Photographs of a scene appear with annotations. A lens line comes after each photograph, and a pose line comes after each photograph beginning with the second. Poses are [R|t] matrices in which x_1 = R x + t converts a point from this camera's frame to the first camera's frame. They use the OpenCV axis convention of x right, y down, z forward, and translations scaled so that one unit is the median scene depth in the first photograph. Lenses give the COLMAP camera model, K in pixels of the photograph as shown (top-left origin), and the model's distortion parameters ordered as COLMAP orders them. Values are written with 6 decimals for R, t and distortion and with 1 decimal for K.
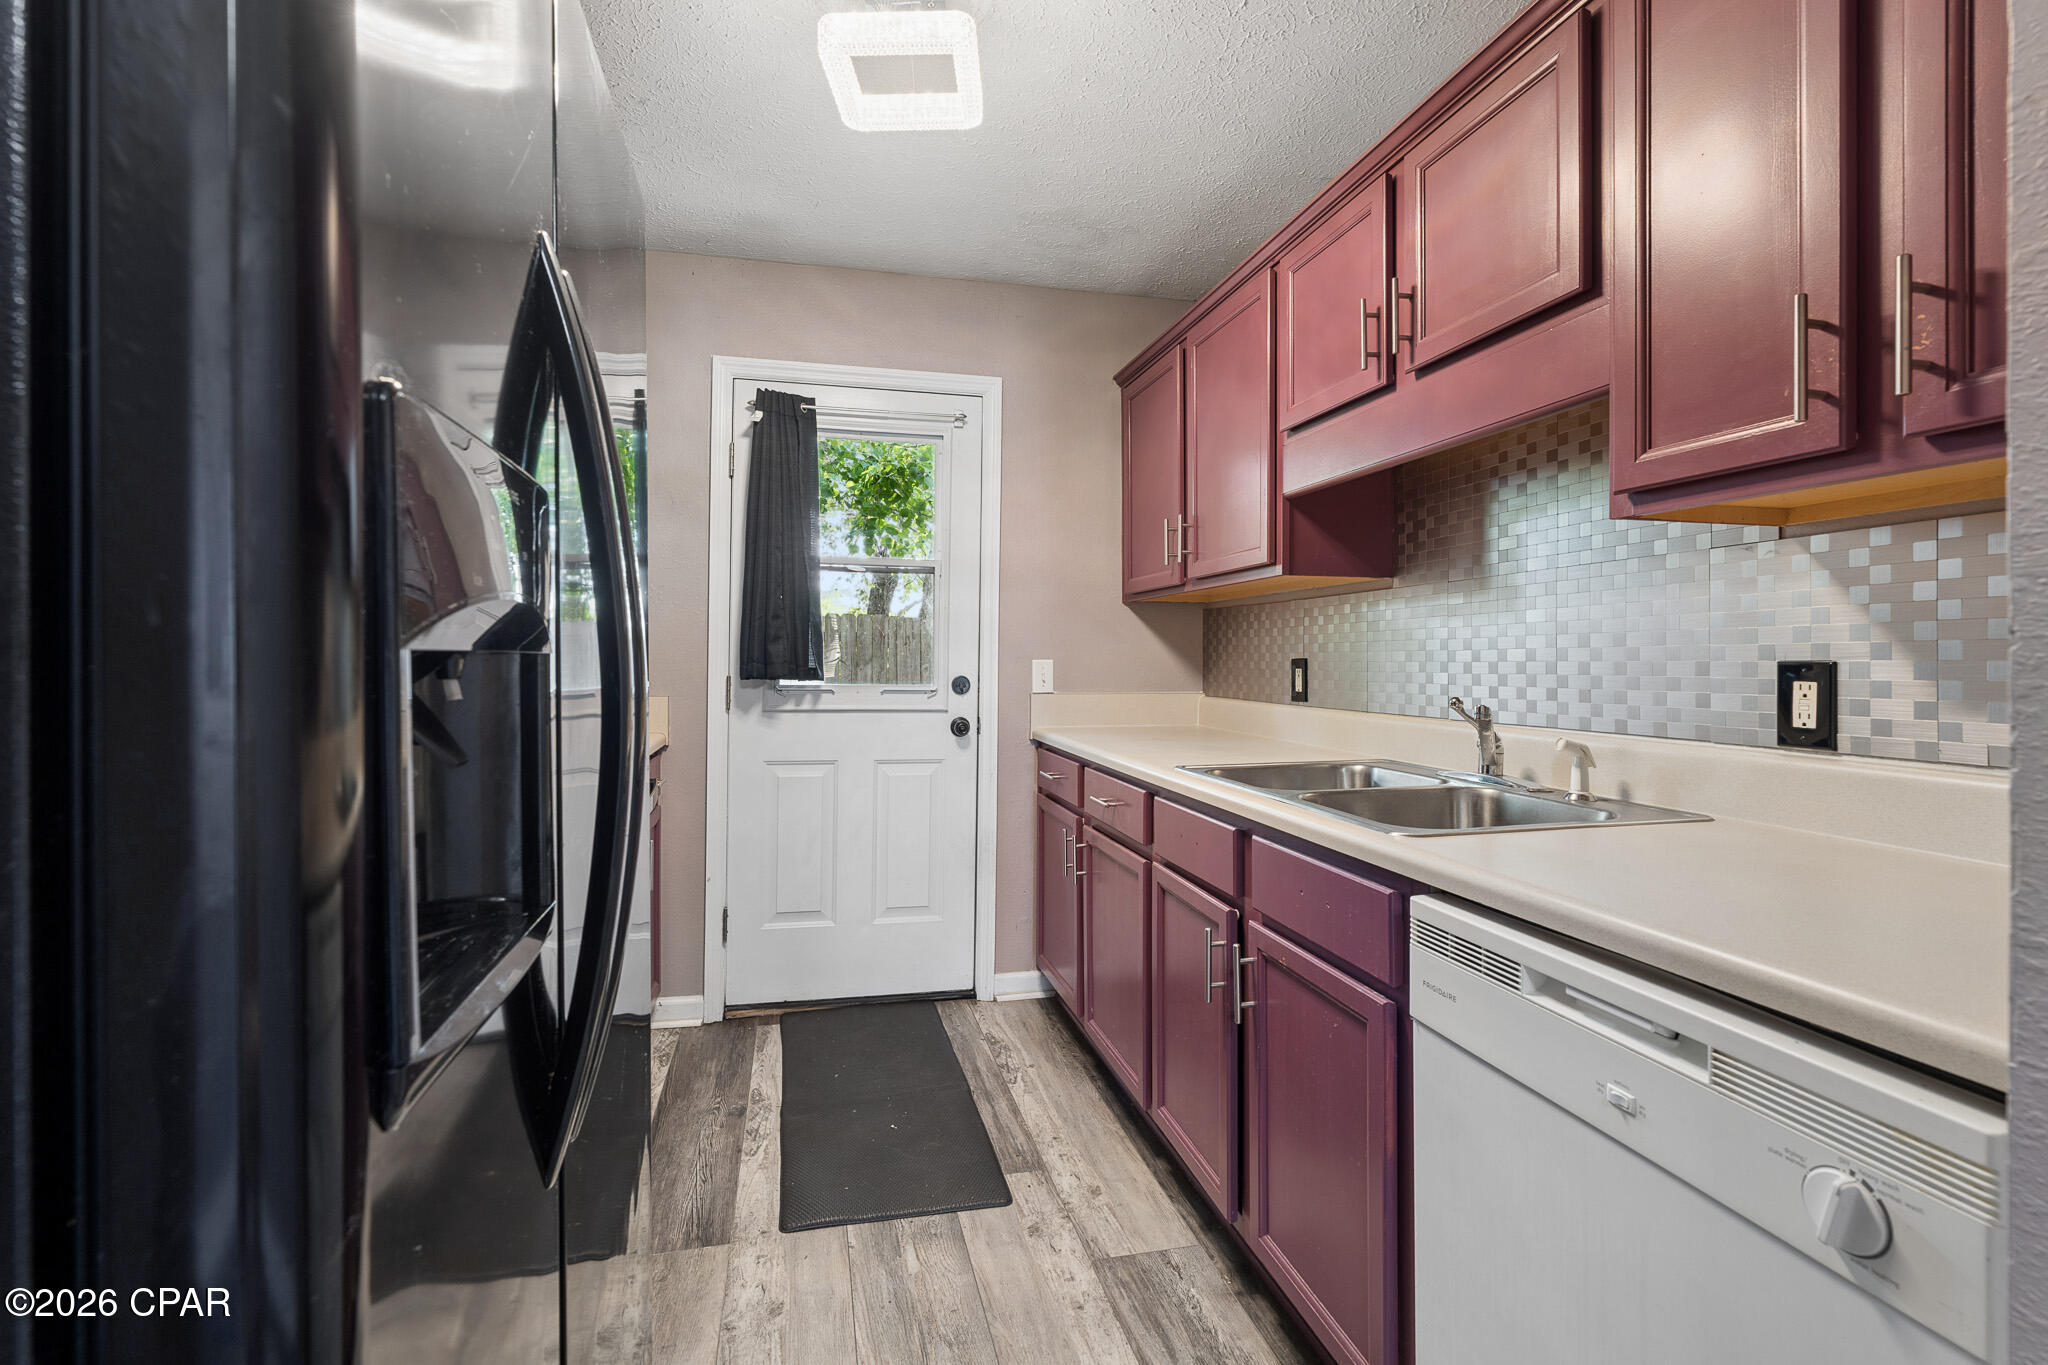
lens RADIAL K [[941.3, 0, 1005.7], [0, 941.3, 643.9], [0, 0, 1]] dist [-0.005956, 0.003650]
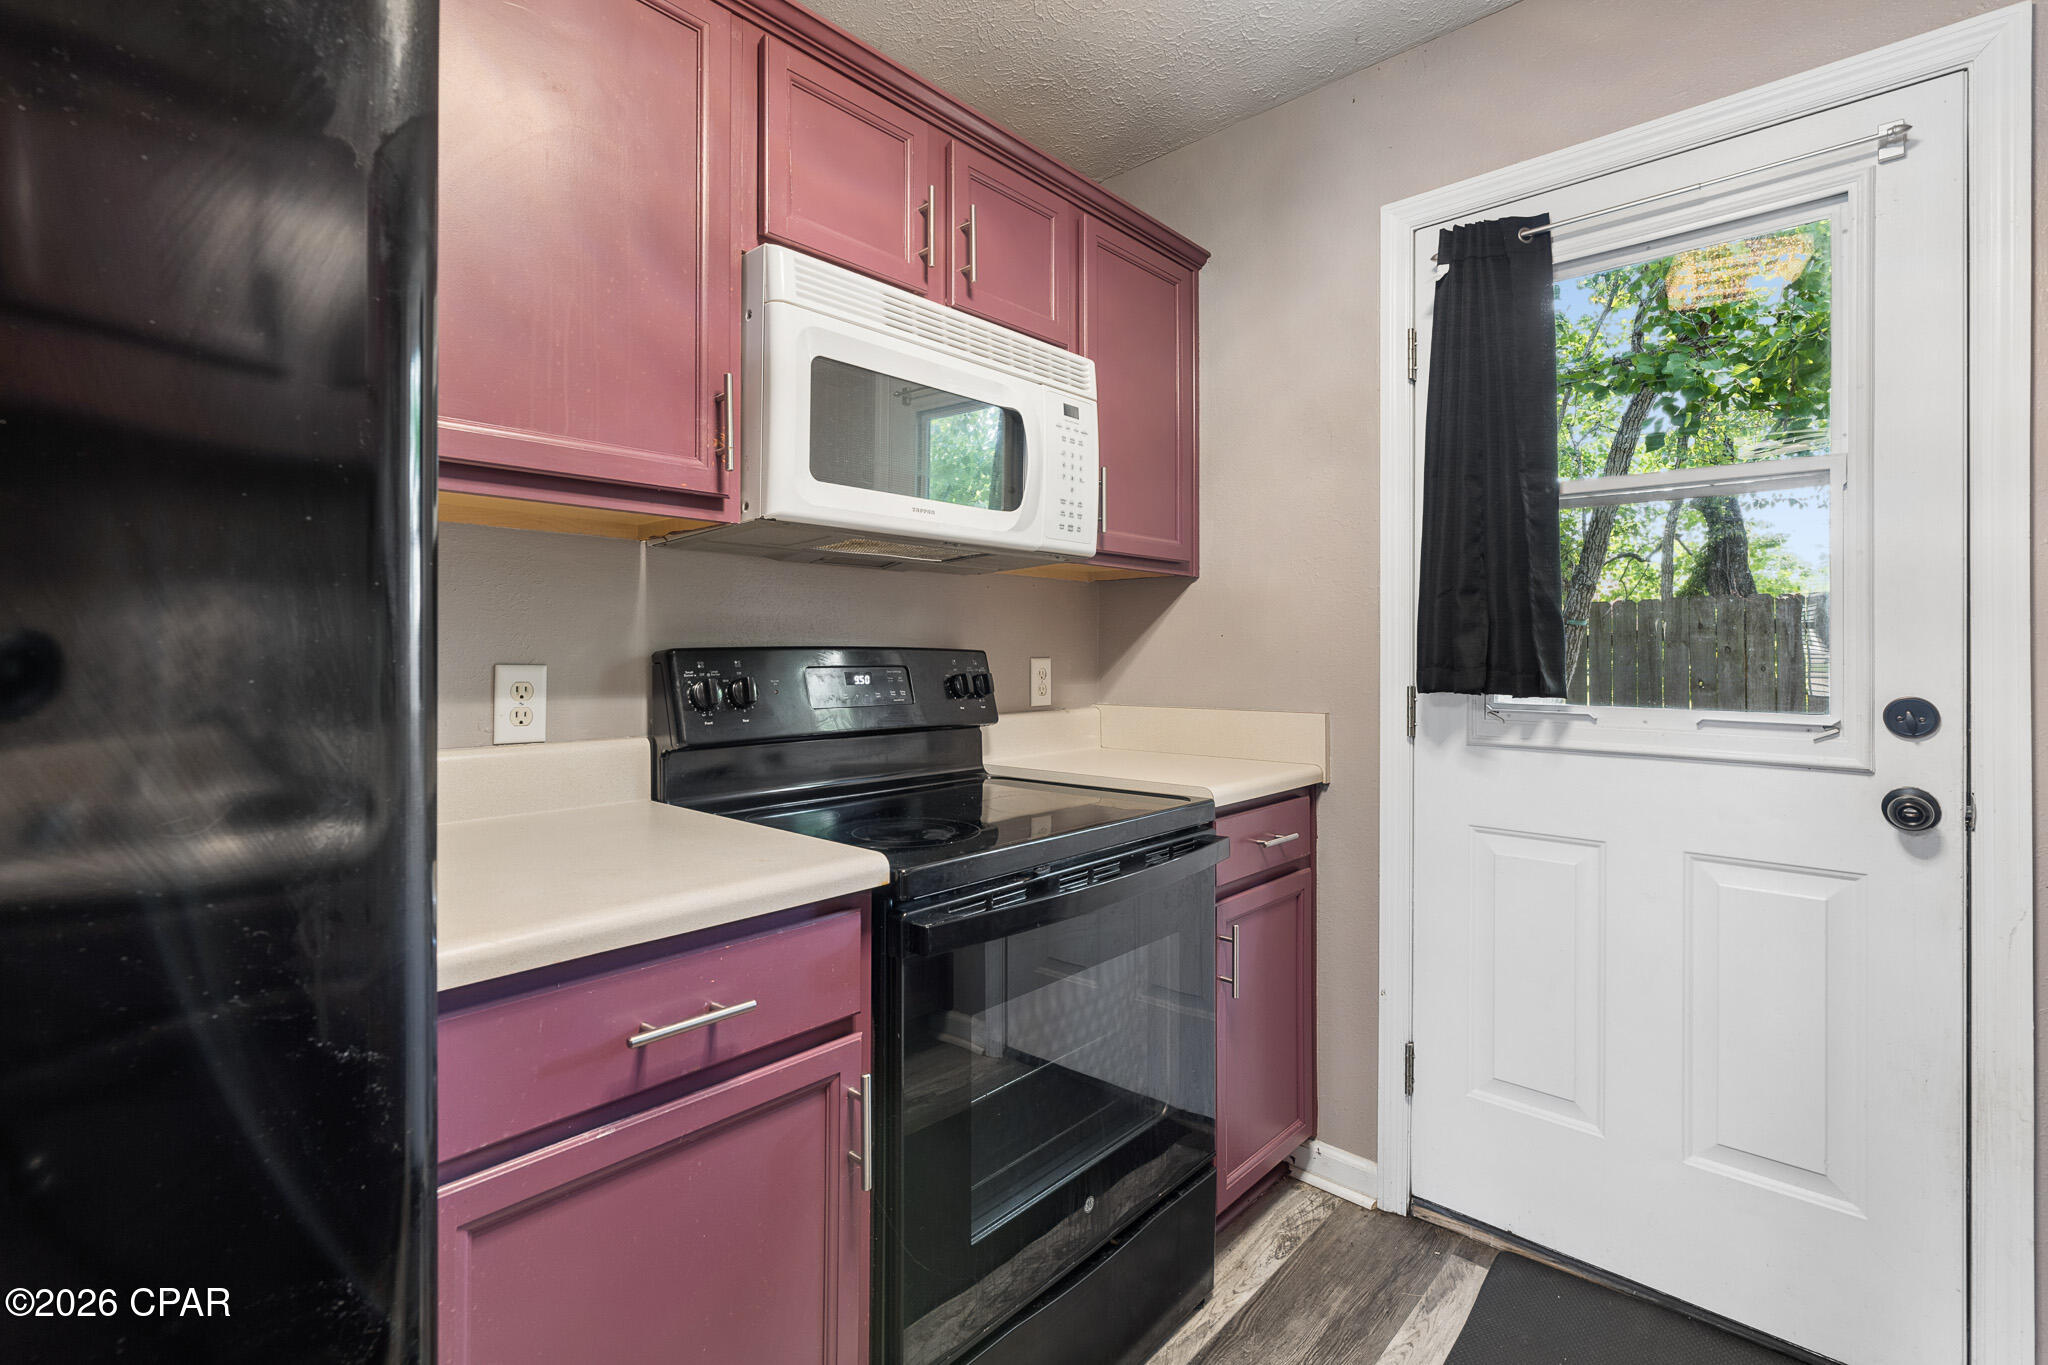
lens RADIAL K [[941.3, 0, 1003.3], [0, 941.3, 637.0], [0, 0, 1]] dist [-0.005956, 0.003650]
pose [[0.574505, -0.017098, -0.818322, 0.076028], [0.010865, 0.999853, -0.013263, 0.005762], [0.818429, -0.001271, 0.574607, 0.392748]]
